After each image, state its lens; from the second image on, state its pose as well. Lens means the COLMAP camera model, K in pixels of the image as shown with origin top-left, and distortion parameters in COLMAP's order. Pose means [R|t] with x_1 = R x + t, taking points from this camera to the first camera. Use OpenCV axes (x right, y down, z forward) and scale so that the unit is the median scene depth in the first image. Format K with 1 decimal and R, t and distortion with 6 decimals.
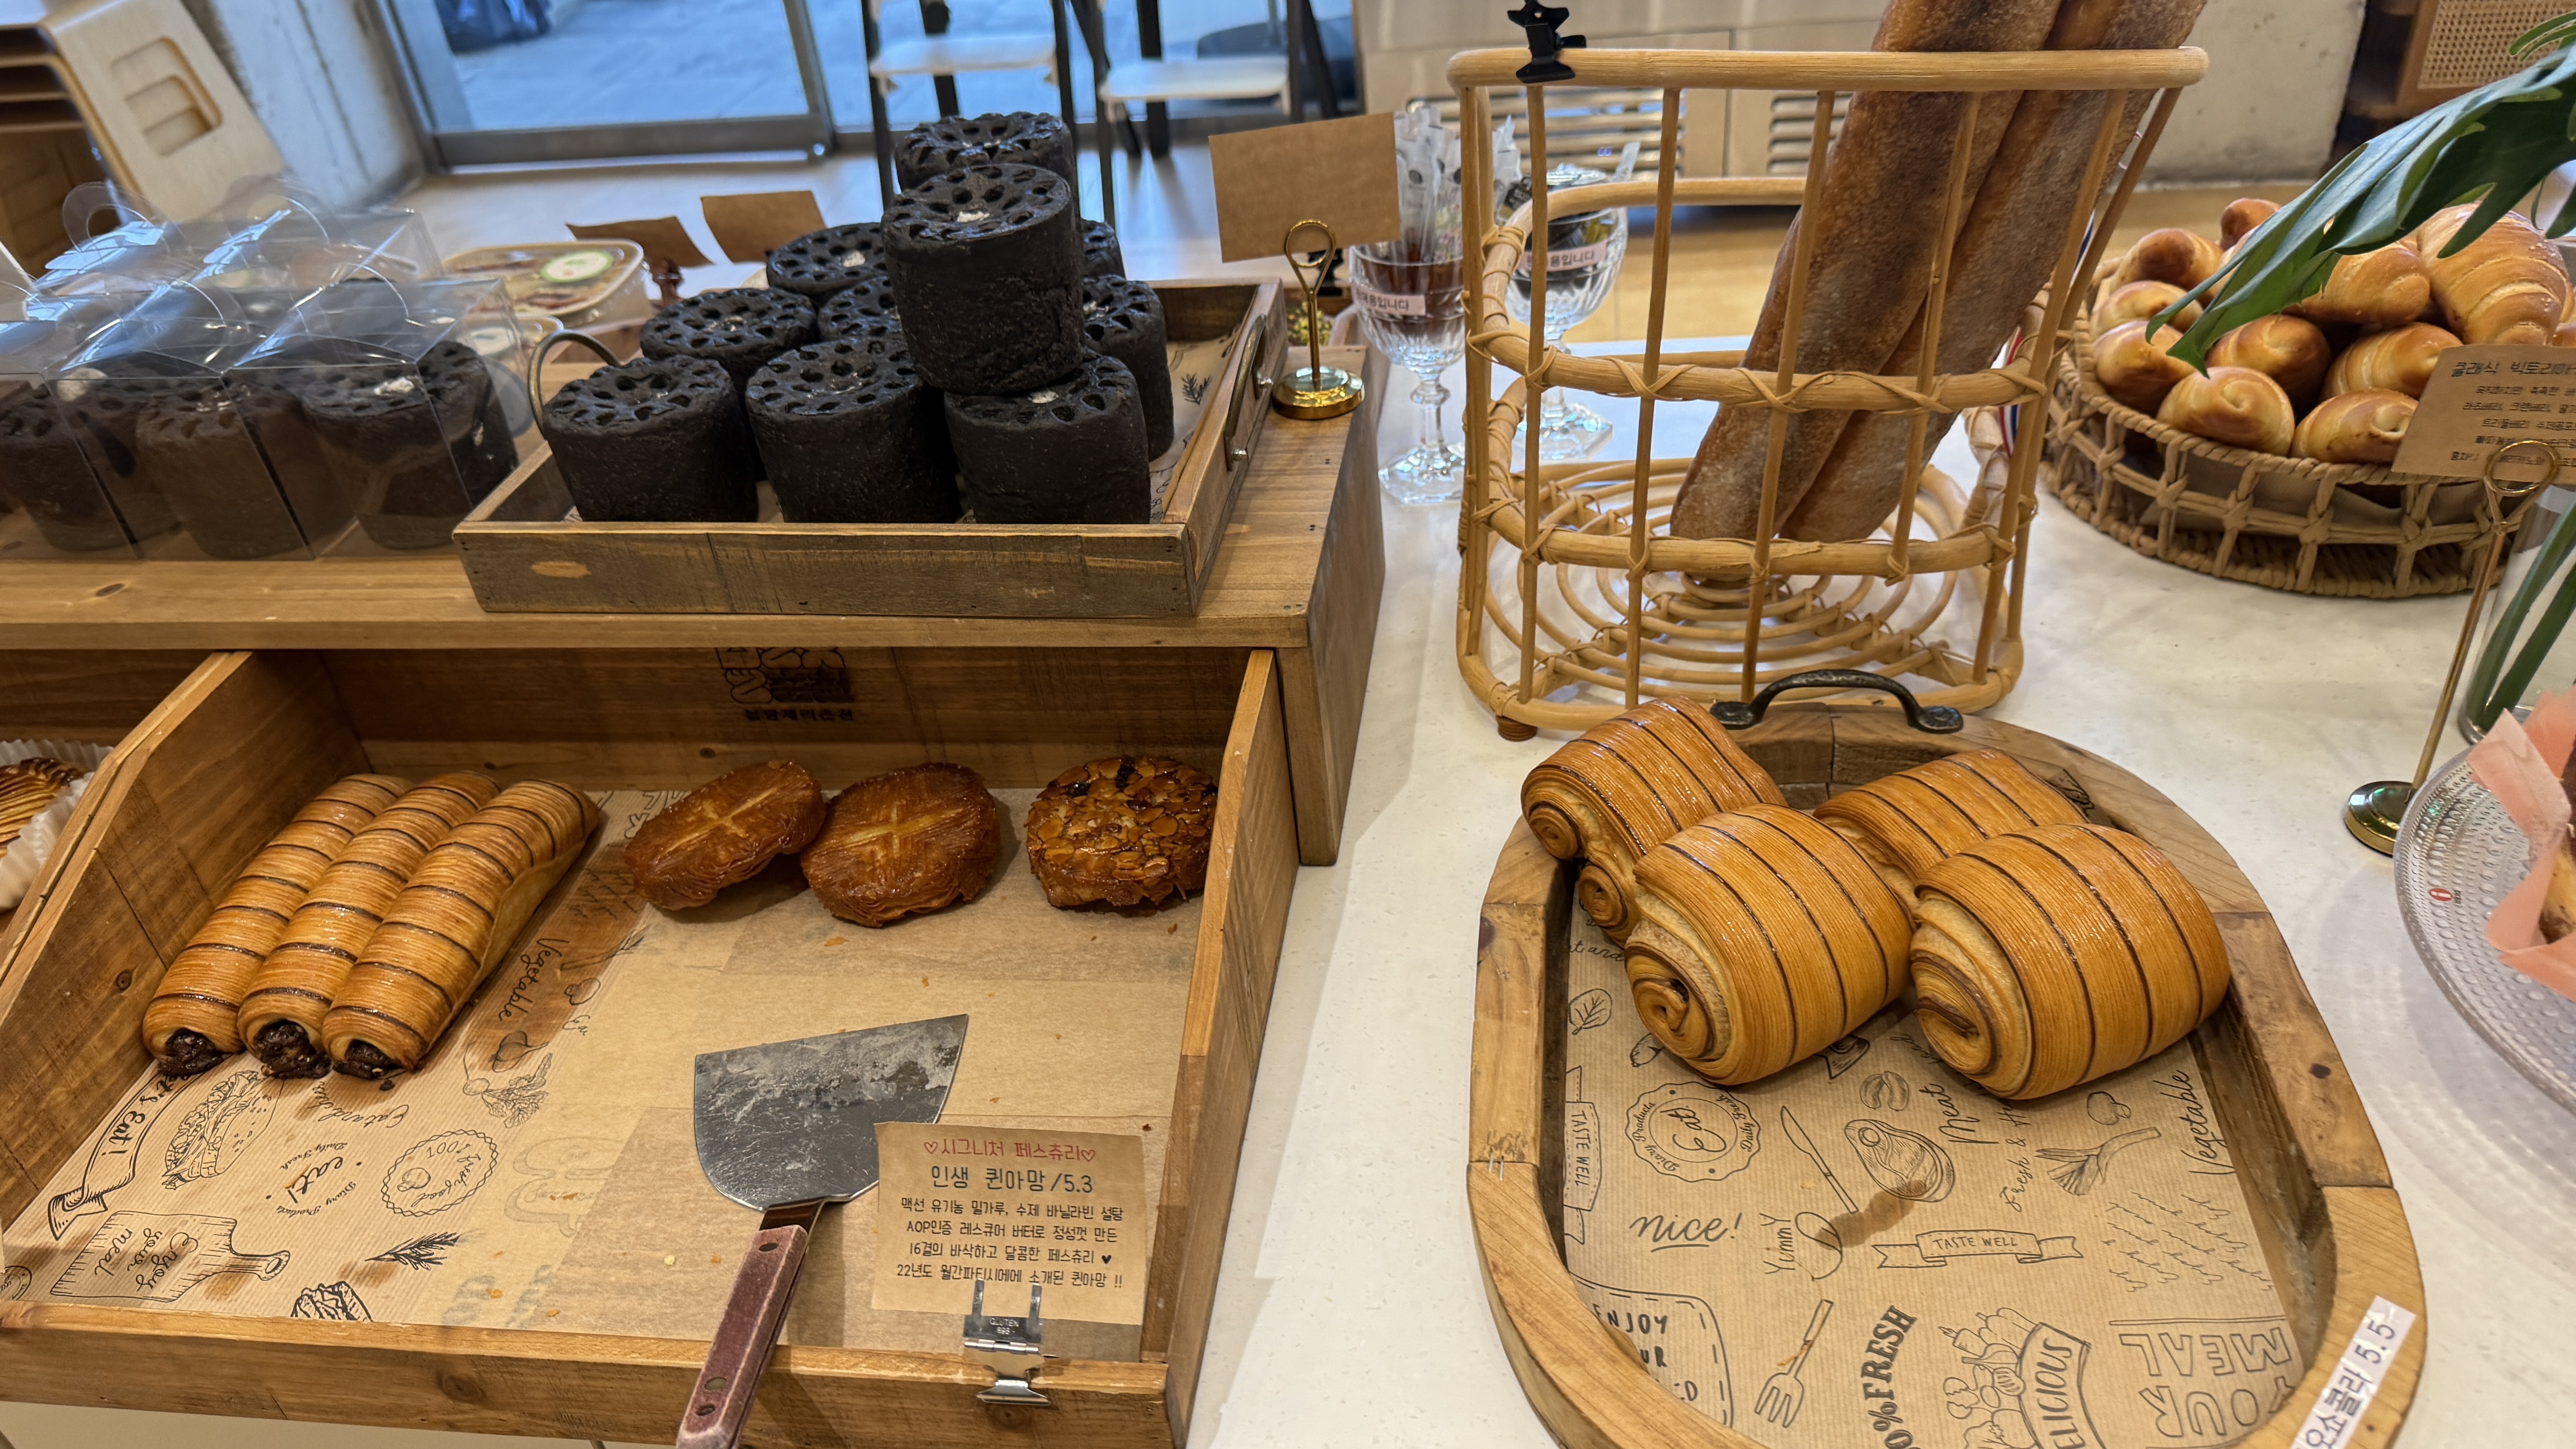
lens RADIAL K [[1890.5, 0, 1288.9], [0, 1890.5, 708.3], [0, 0, 1]] dist [0.052480, -0.097327]
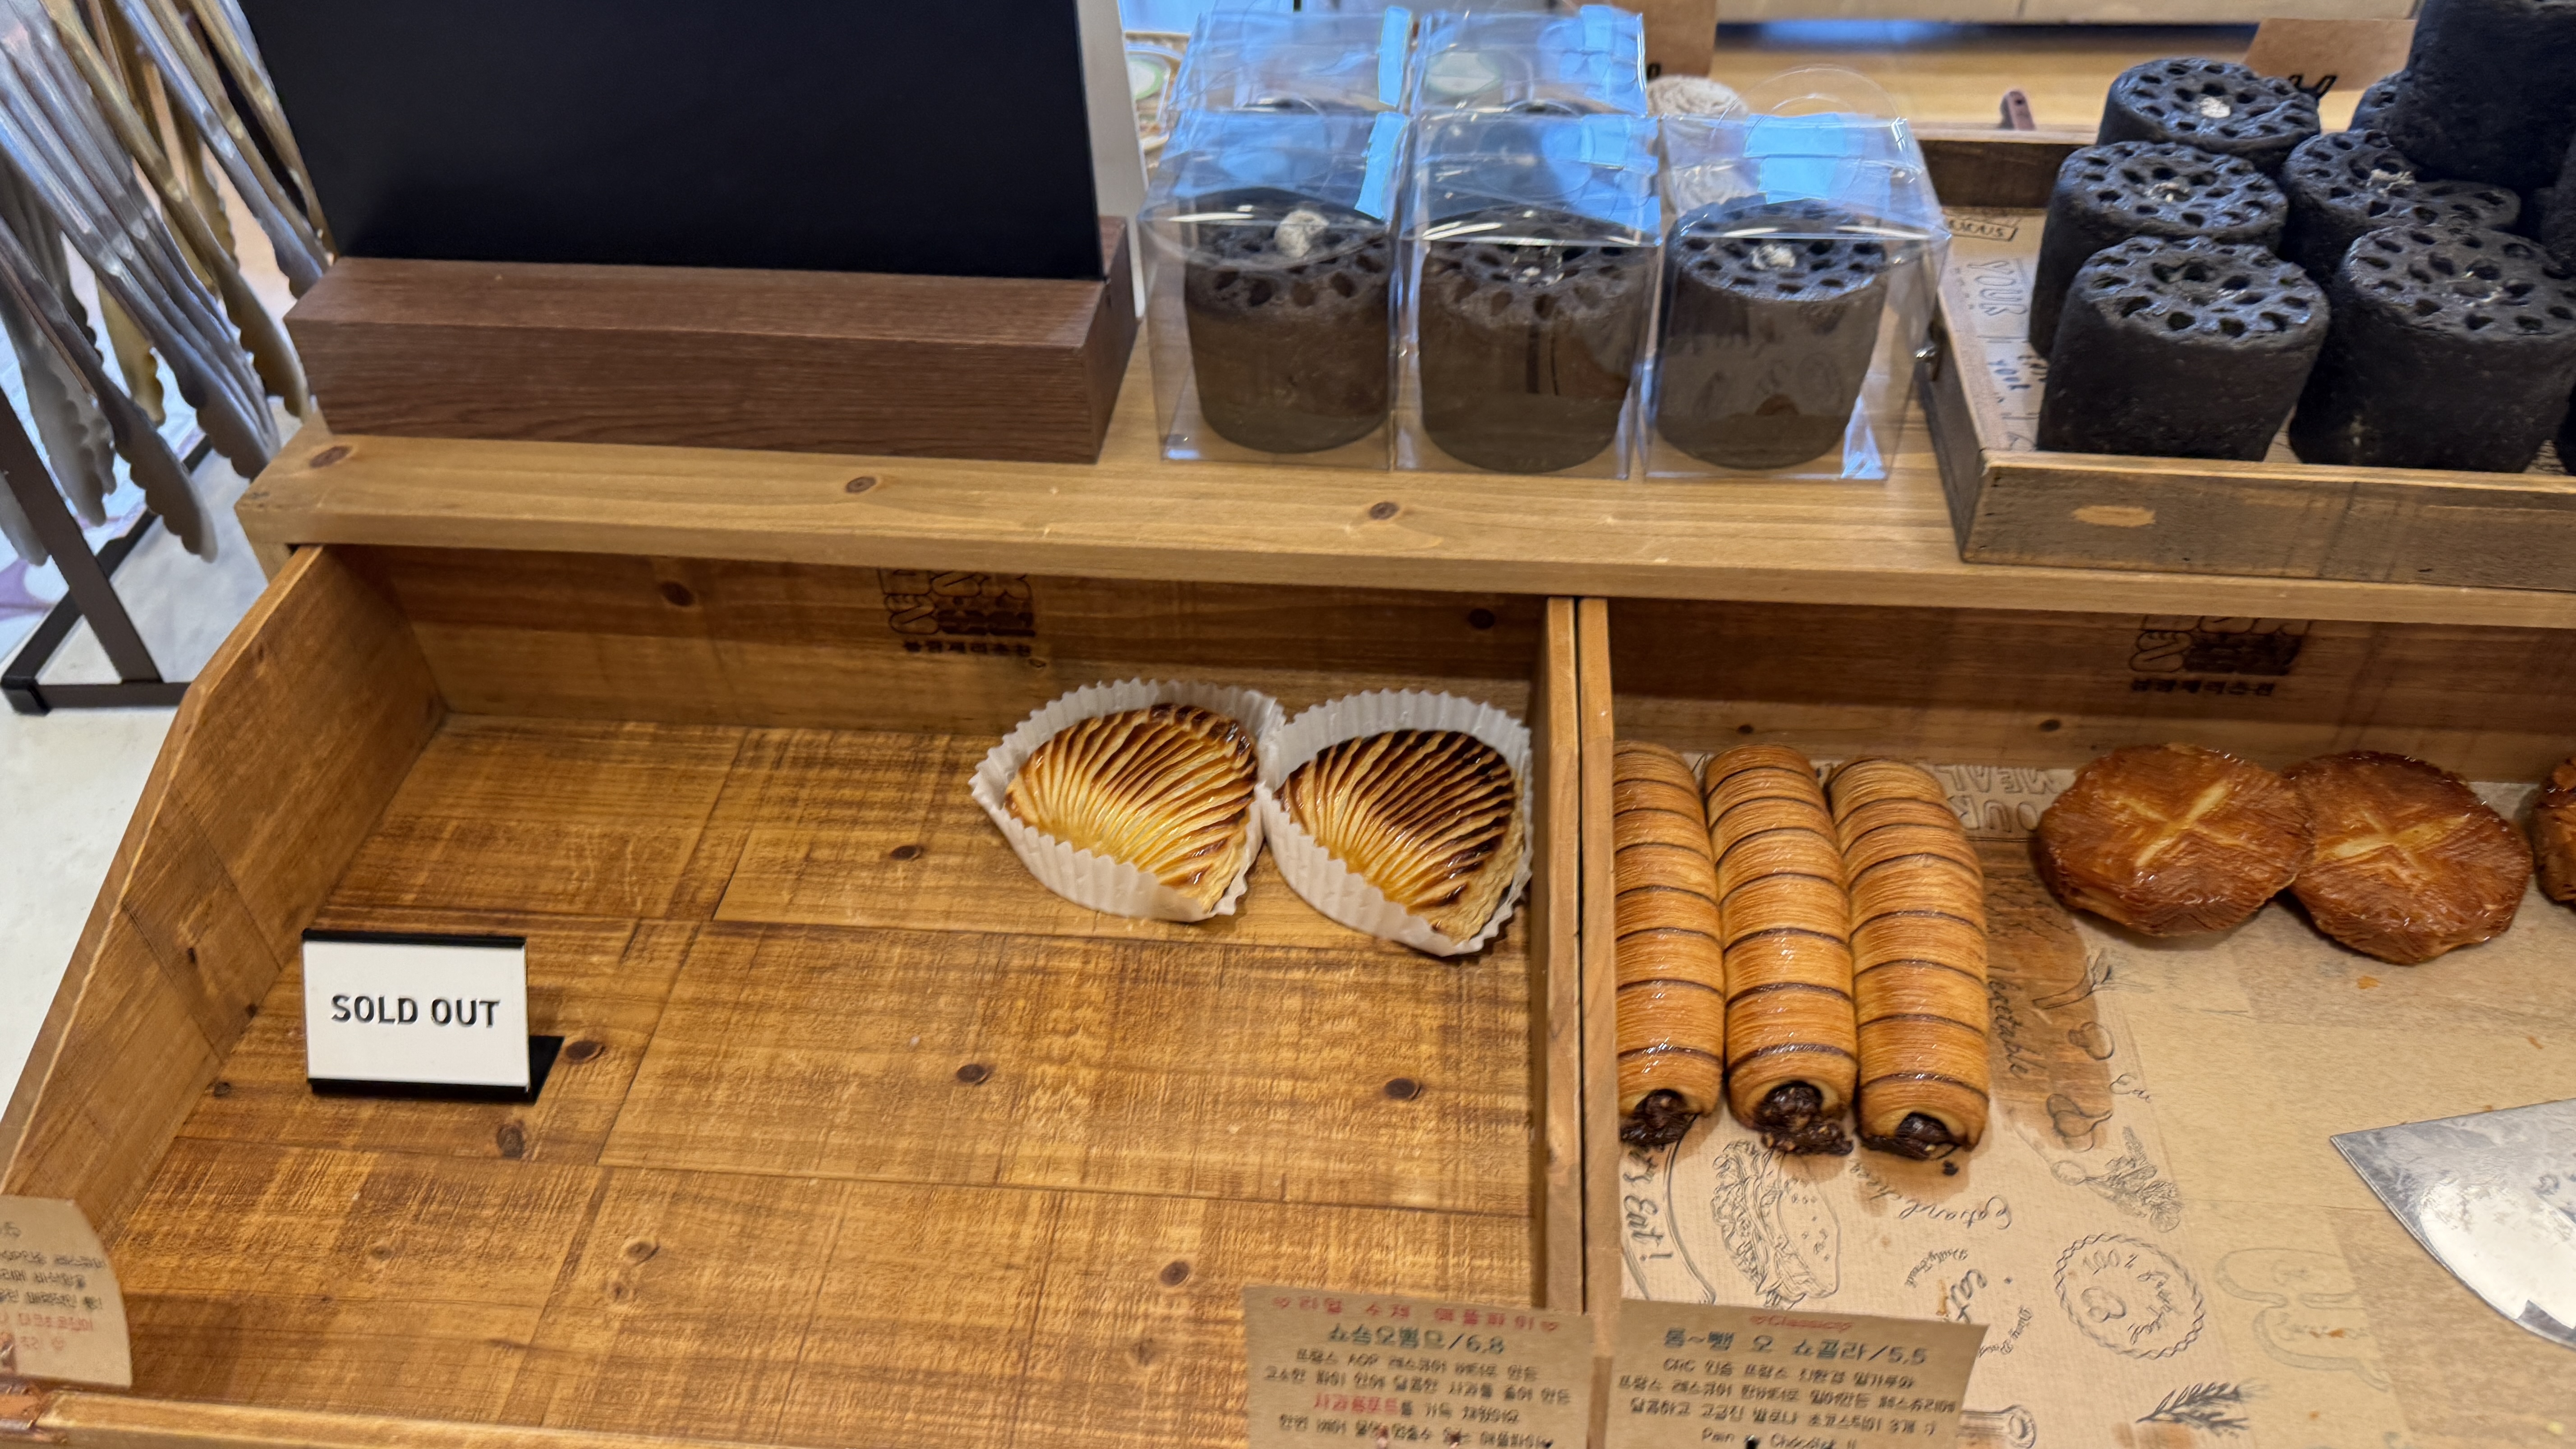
lens RADIAL K [[1890.5, 0, 1285.2], [0, 1890.5, 738.7], [0, 0, 1]] dist [0.052480, -0.097327]
pose [[0.997957, 0.023920, 0.059242, -0.749480], [-0.030611, 0.992923, 0.114746, -0.060120], [-0.056078, -0.116325, 0.991627, 0.224910]]
